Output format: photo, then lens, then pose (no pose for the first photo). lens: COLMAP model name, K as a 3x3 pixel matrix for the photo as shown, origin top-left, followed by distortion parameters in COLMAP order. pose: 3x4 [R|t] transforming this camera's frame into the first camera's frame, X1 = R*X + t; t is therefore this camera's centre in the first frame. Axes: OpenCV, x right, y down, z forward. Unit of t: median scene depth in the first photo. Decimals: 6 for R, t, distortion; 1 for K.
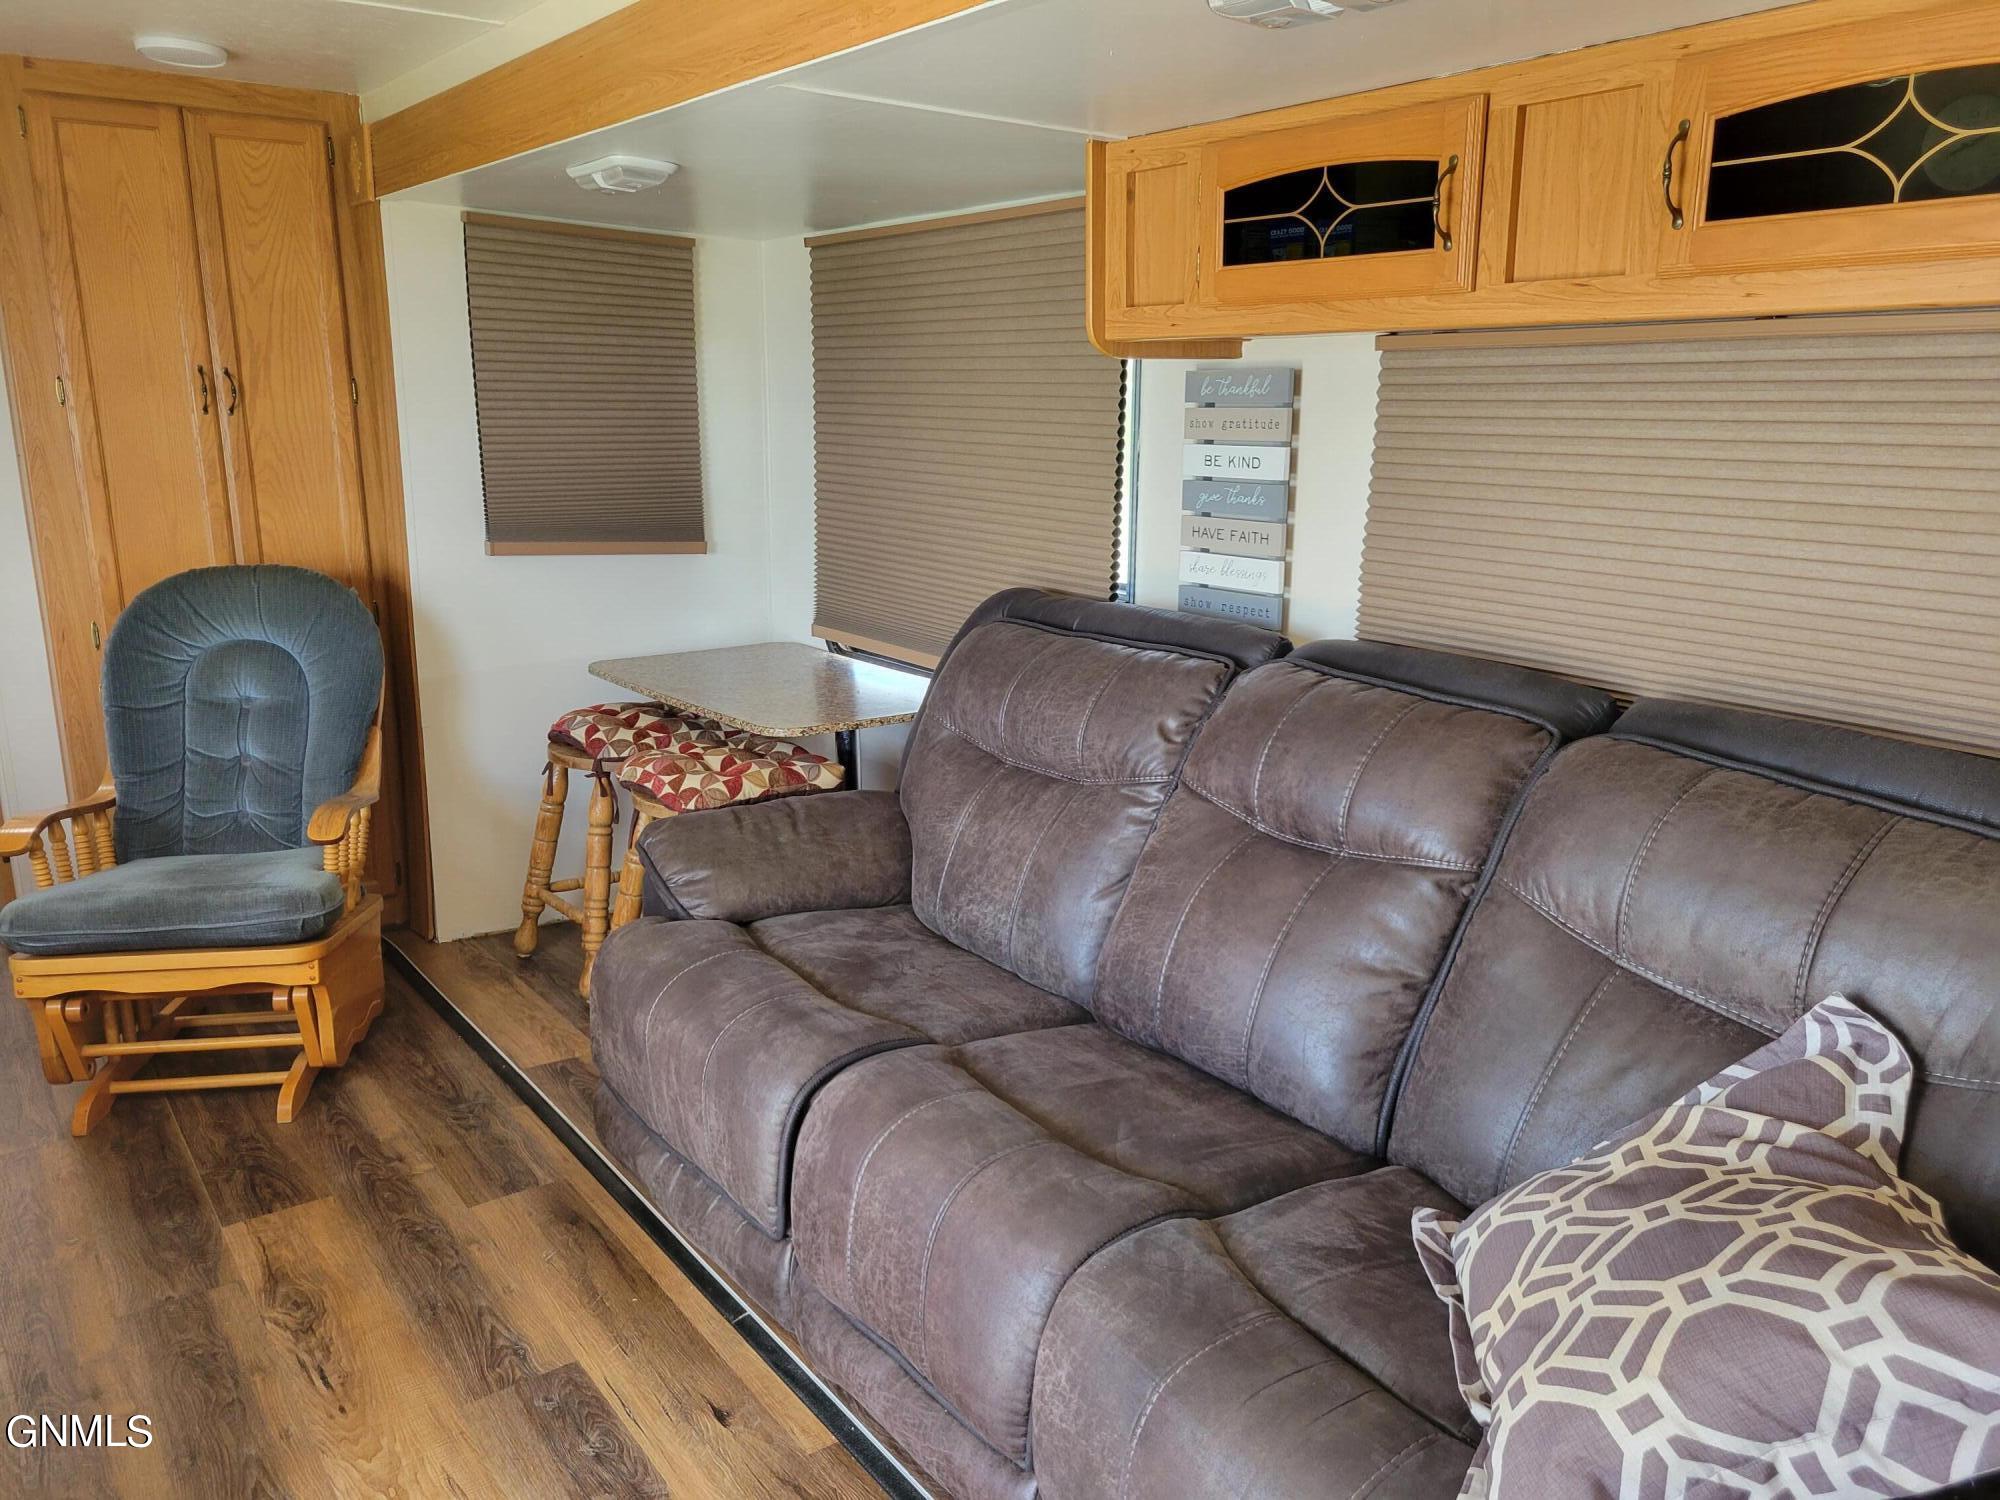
lens RADIAL K [[1504.8, 0, 1003.3], [0, 1504.8, 749.6], [0, 0, 1]] dist [0.033597, -0.023748]
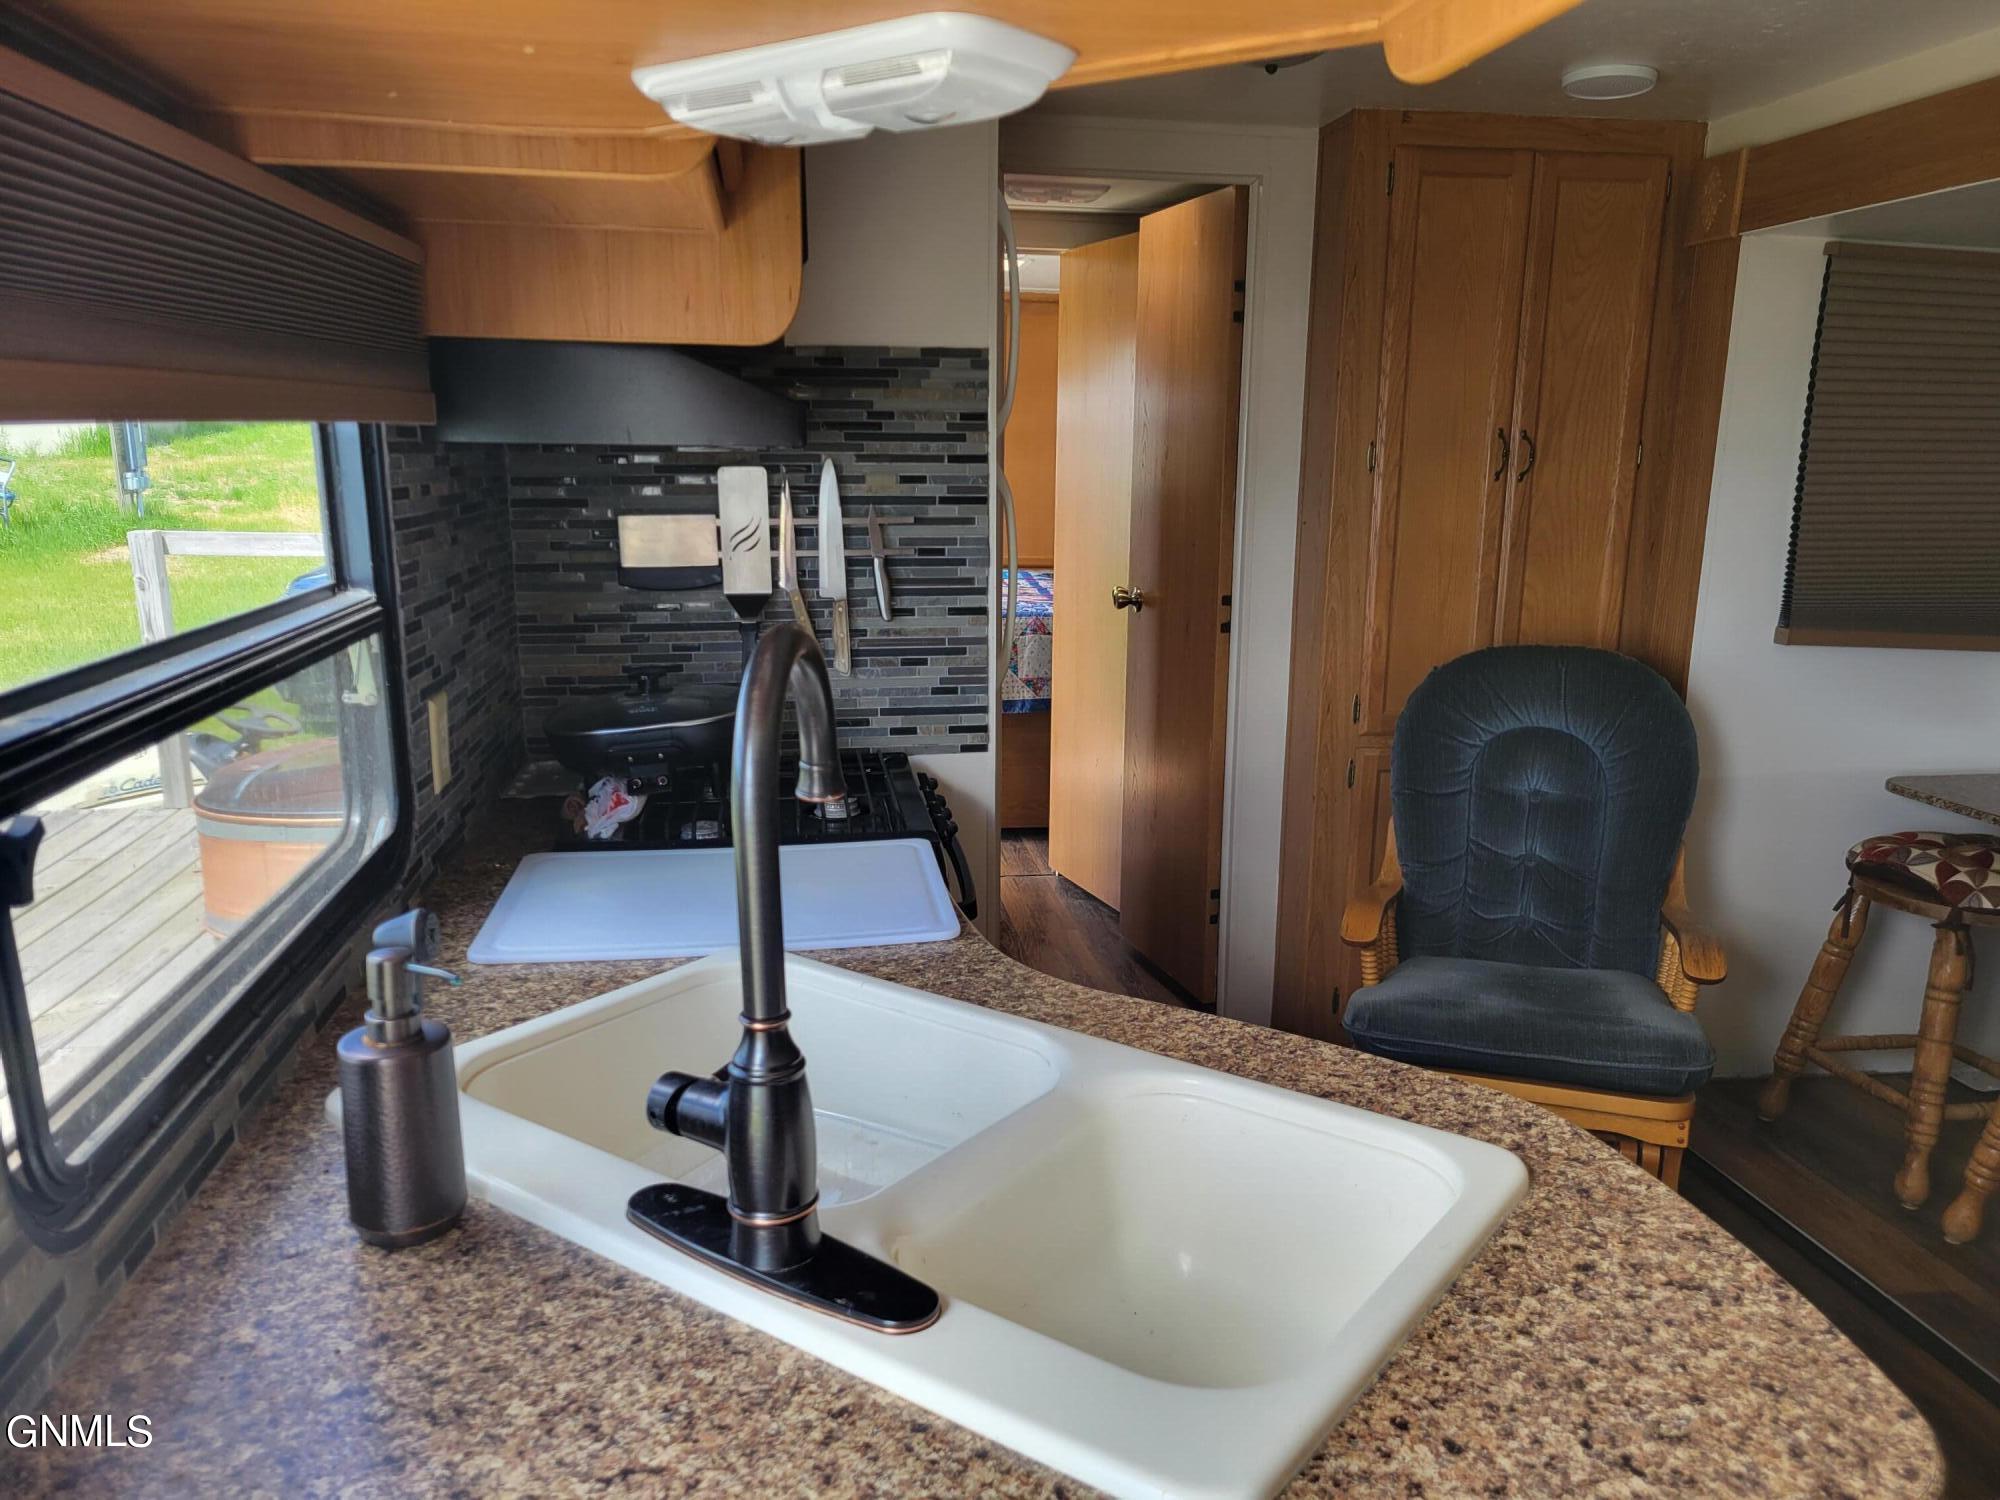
lens RADIAL K [[1504.8, 0, 1011.1], [0, 1504.8, 756.7], [0, 0, 1]] dist [0.033597, -0.023748]
pose [[0.888054, 0.088283, -0.451183, -0.358002], [-0.103896, 0.994539, -0.009895, -0.013001], [0.447846, 0.055663, 0.892377, 0.051953]]
